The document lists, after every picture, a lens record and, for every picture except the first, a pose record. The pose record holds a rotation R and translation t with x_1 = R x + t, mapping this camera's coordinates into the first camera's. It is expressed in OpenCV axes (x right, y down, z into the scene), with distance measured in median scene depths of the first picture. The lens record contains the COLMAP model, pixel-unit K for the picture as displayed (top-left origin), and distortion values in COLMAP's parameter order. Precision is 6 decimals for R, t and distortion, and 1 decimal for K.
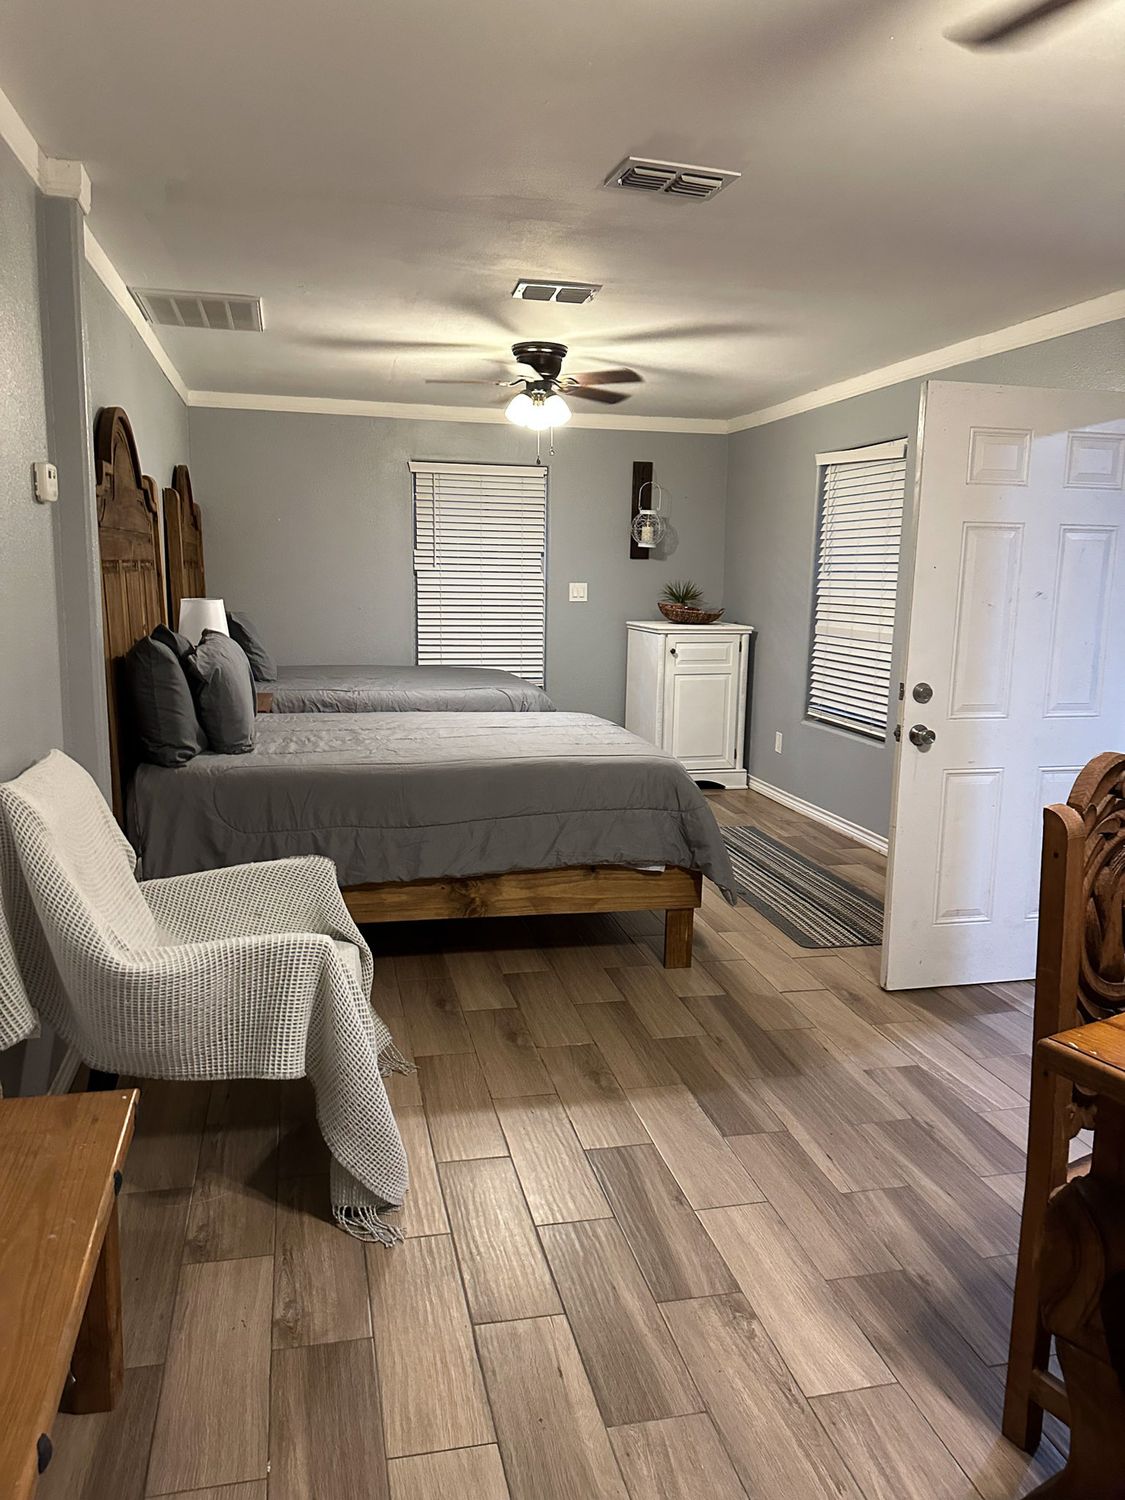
lens RADIAL K [[1099.1, 0, 565.2], [0, 1099.1, 723.8], [0, 0, 1]] dist [0.065007, -0.075772]
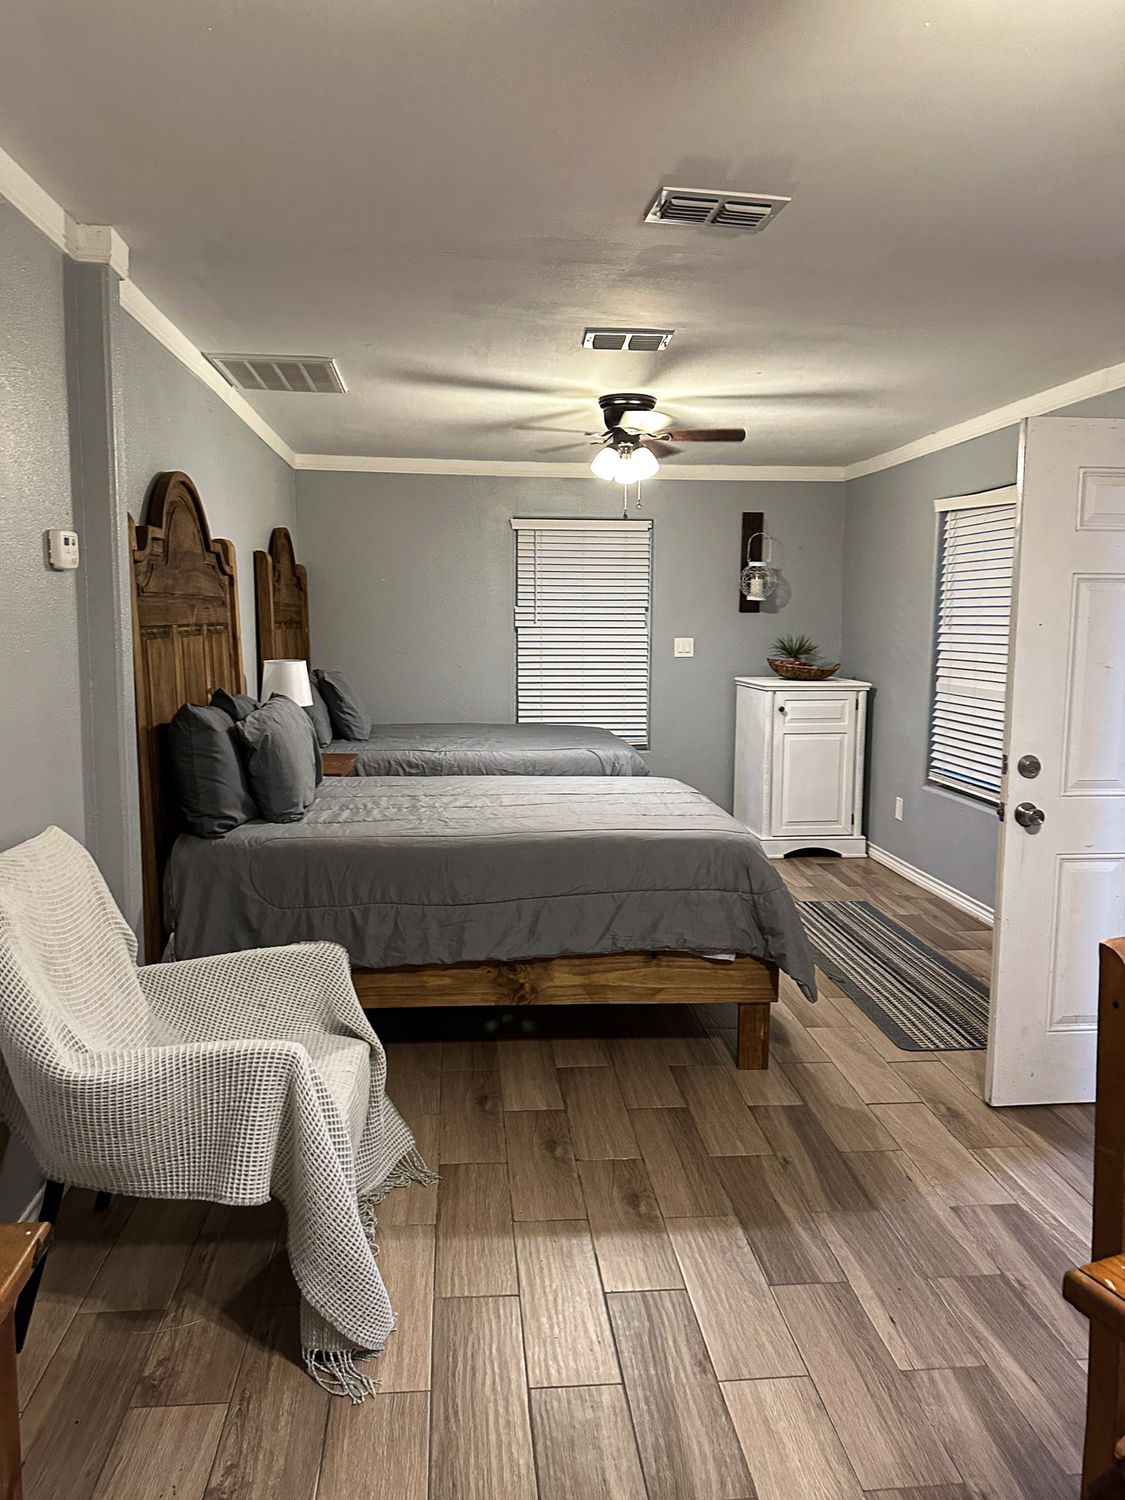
lens RADIAL K [[1099.1, 0, 565.2], [0, 1099.1, 723.8], [0, 0, 1]] dist [0.065007, -0.075772]
pose [[0.991053, 0.003781, -0.133412, 0.079609], [-0.009745, 0.998980, -0.044081, -0.020683], [0.133110, 0.044987, 0.990080, 0.079599]]
